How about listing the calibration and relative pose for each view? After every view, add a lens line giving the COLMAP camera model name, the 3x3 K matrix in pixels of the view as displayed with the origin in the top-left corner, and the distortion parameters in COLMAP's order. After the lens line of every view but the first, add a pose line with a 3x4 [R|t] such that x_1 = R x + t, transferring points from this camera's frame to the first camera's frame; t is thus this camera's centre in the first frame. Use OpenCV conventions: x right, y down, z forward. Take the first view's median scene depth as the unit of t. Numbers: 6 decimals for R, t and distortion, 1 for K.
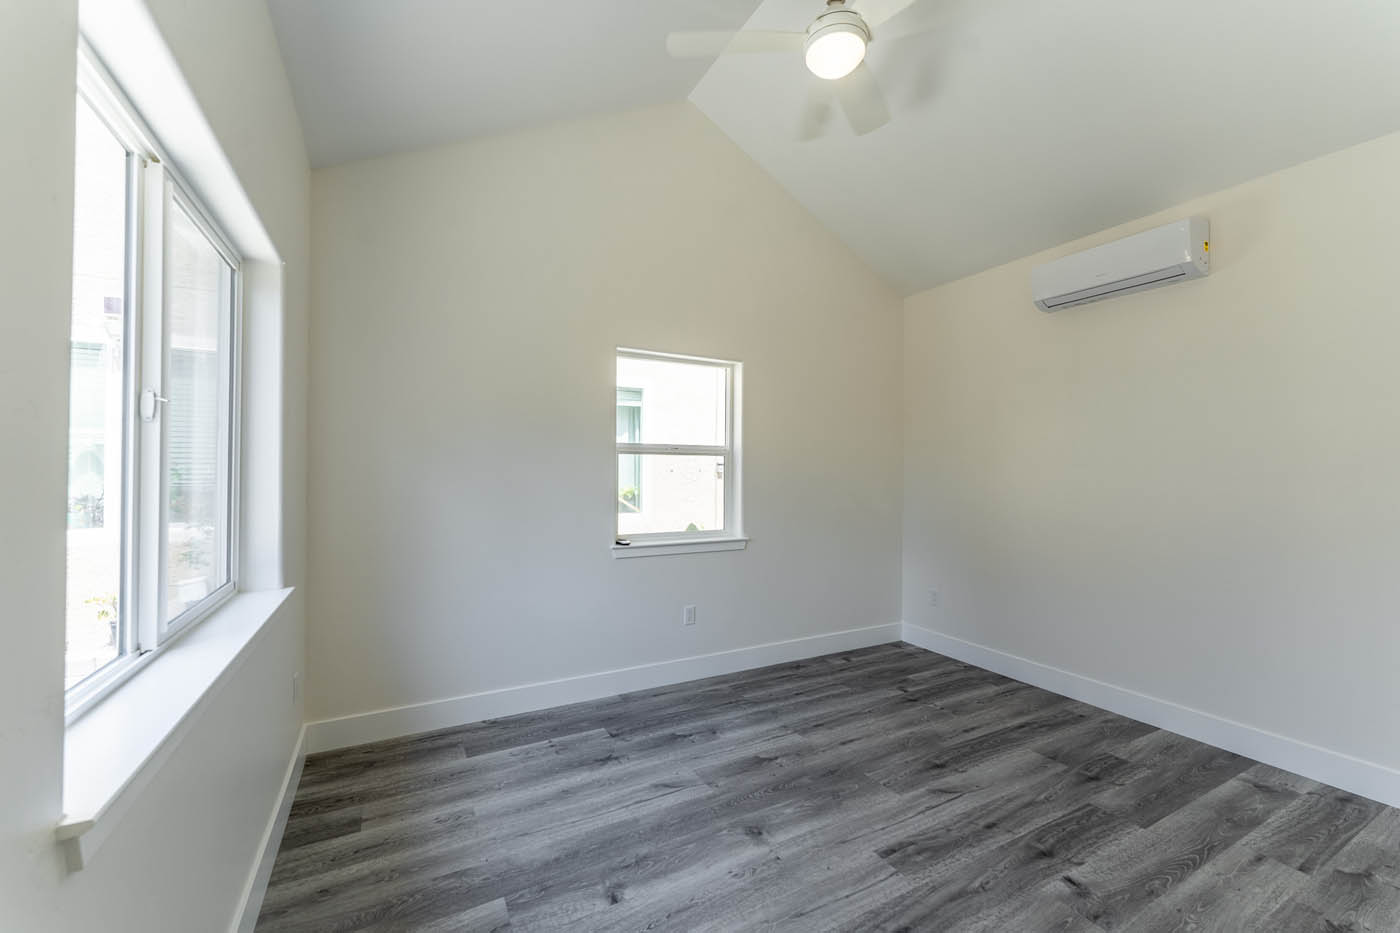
lens RADIAL K [[567.5, 0, 699.7], [0, 567.5, 465.8], [0, 0, 1]] dist [0.000731, -0.000134]
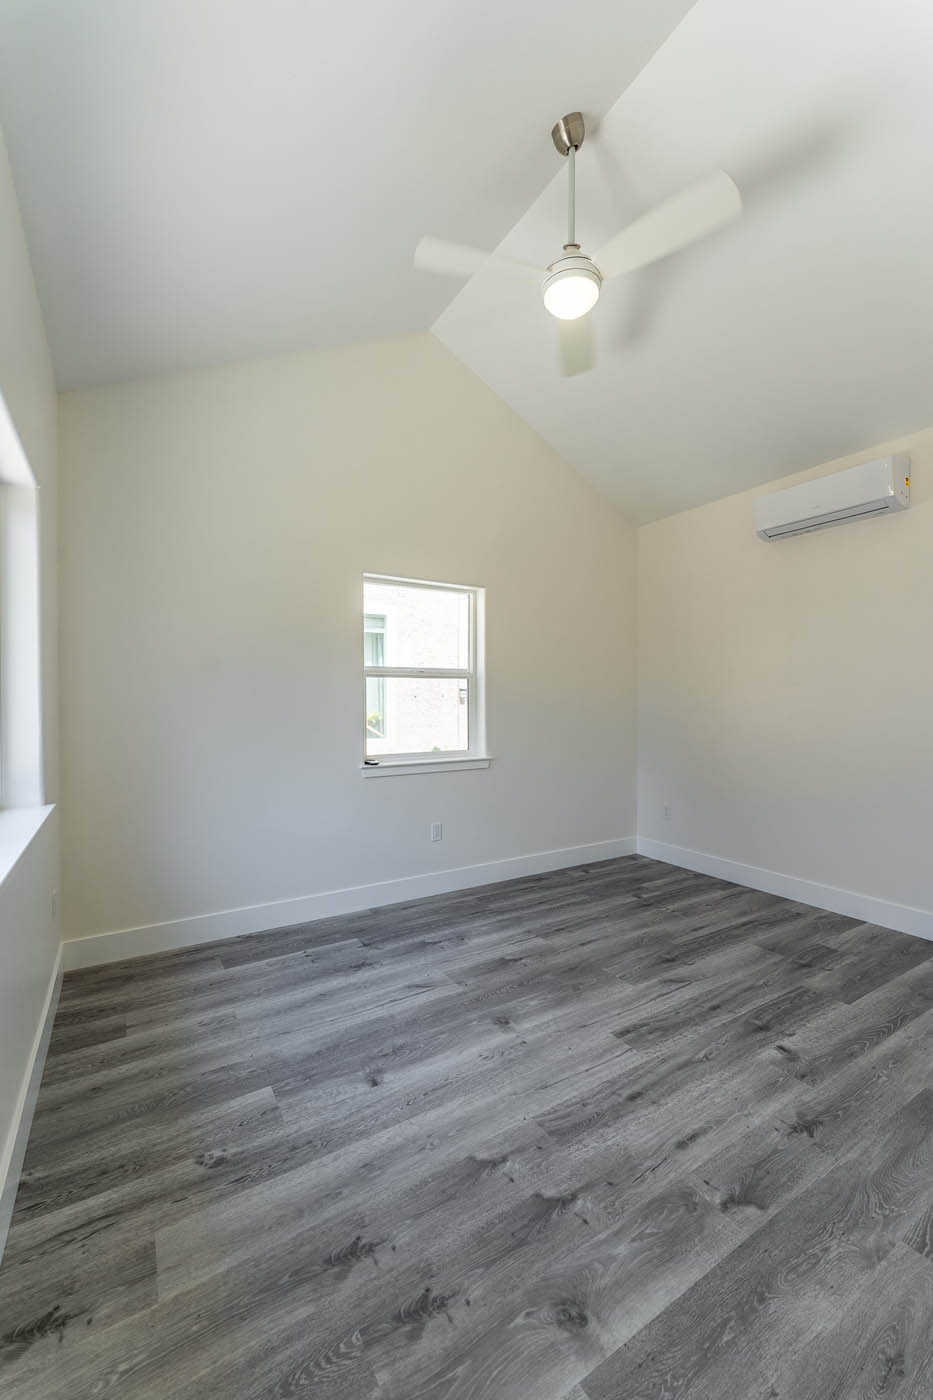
lens RADIAL K [[567.5, 0, 471.9], [0, 567.5, 704.6], [0, 0, 1]] dist [0.000731, -0.000134]
pose [[0.998332, -0.010076, 0.056841, -0.013765], [0.009145, 0.999820, 0.016619, 0.018950], [-0.056998, -0.016071, 0.998245, -0.057143]]
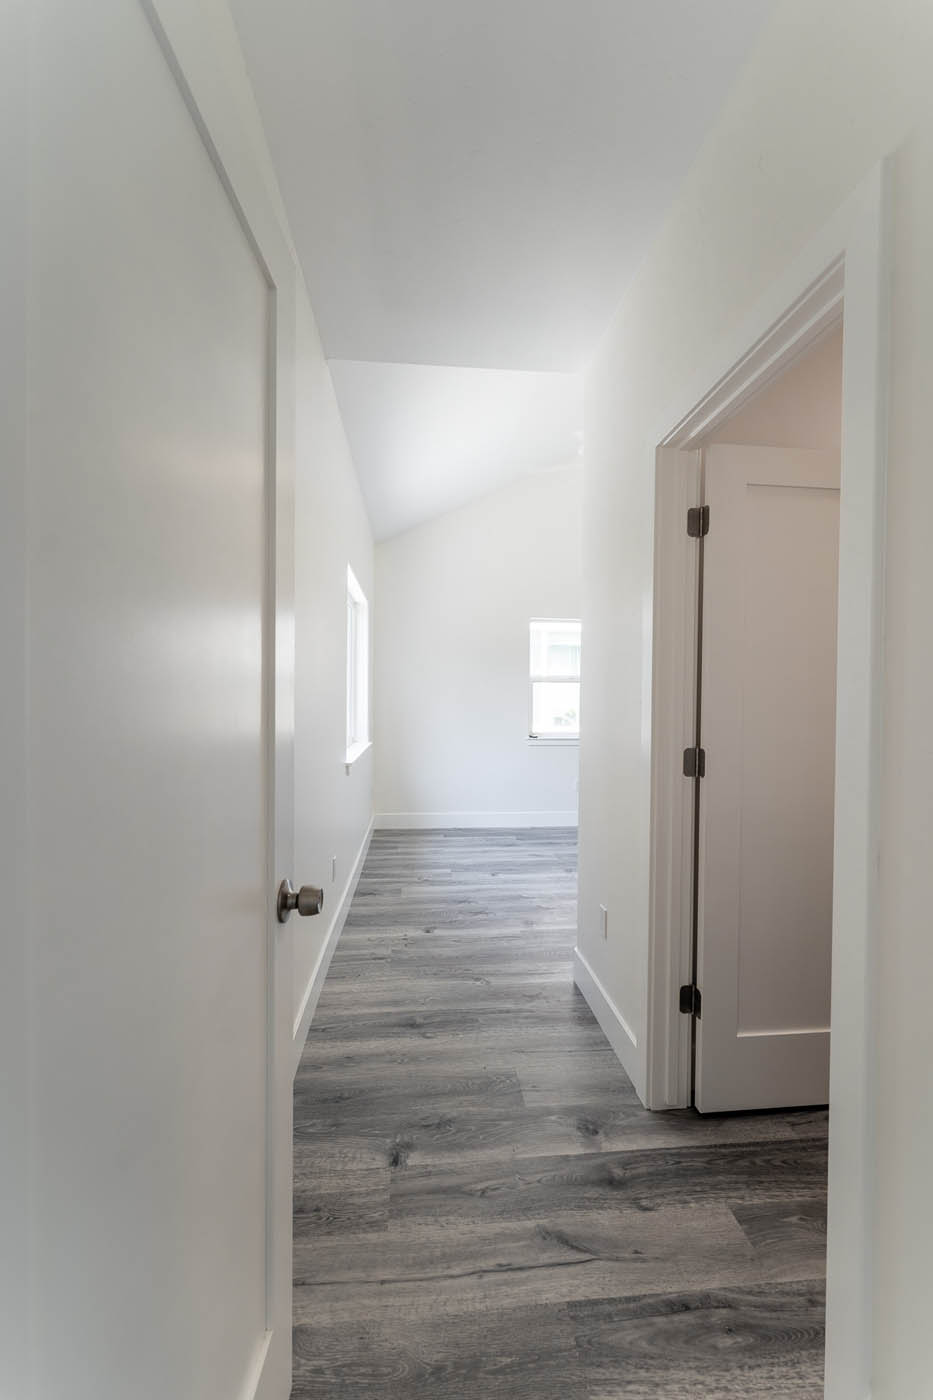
lens RADIAL K [[567.5, 0, 464.8], [0, 567.5, 714.0], [0, 0, 1]] dist [0.000731, -0.000134]
pose [[0.918869, 0.014571, -0.394293, 0.460405], [0.000197, 0.999301, 0.037389, 0.011876], [0.394562, -0.034434, 0.918224, -0.825661]]
